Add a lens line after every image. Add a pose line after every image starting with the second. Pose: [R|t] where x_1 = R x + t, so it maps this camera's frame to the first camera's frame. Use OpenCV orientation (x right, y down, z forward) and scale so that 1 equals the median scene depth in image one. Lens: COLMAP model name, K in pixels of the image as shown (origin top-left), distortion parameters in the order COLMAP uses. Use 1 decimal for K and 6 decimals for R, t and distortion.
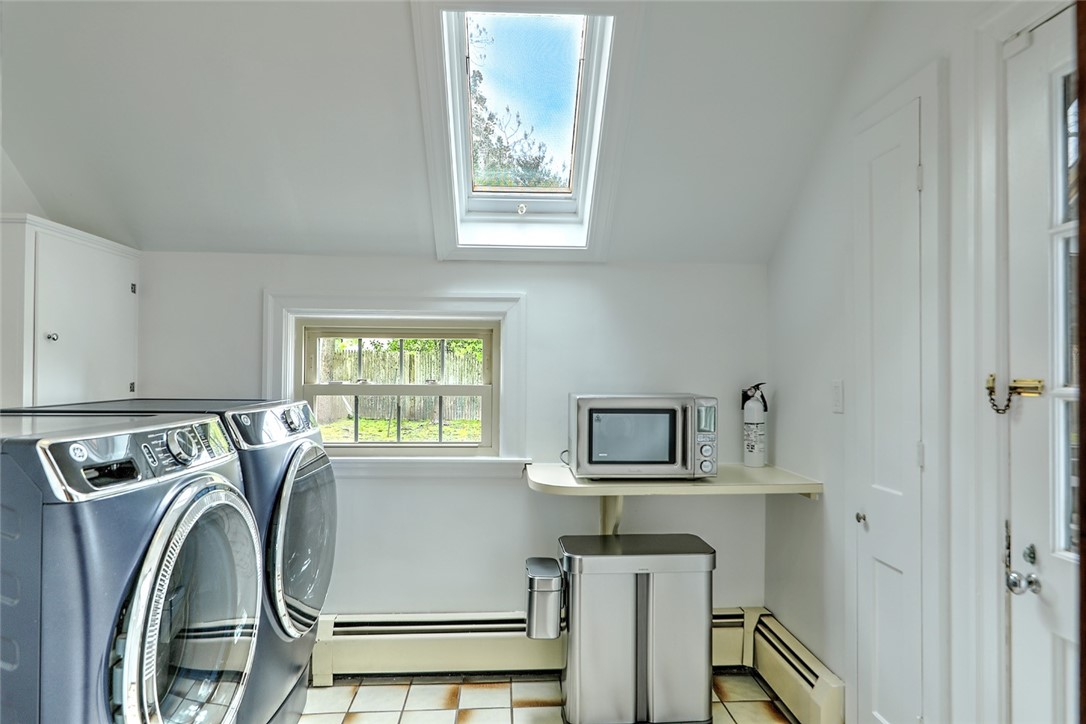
lens RADIAL K [[676.2, 0, 543.0], [0, 676.2, 362.0], [0, 0, 1]] dist [0.000258, 0.000000]
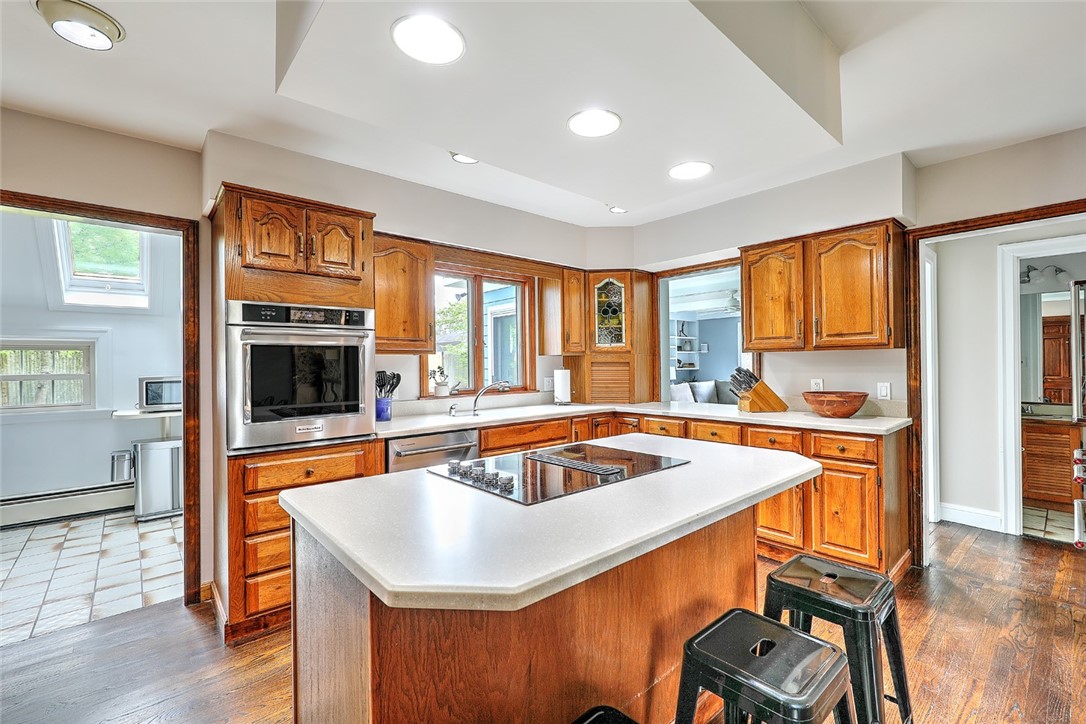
lens RADIAL K [[465.6, 0, 543.0], [0, 465.6, 362.0], [0, 0, 1]] dist [0.000928, -0.000147]
pose [[0.774425, -0.012540, 0.632541, 0.098205], [0.005749, 0.999902, 0.012785, -0.010151], [-0.632639, -0.006264, 0.774421, -0.967756]]
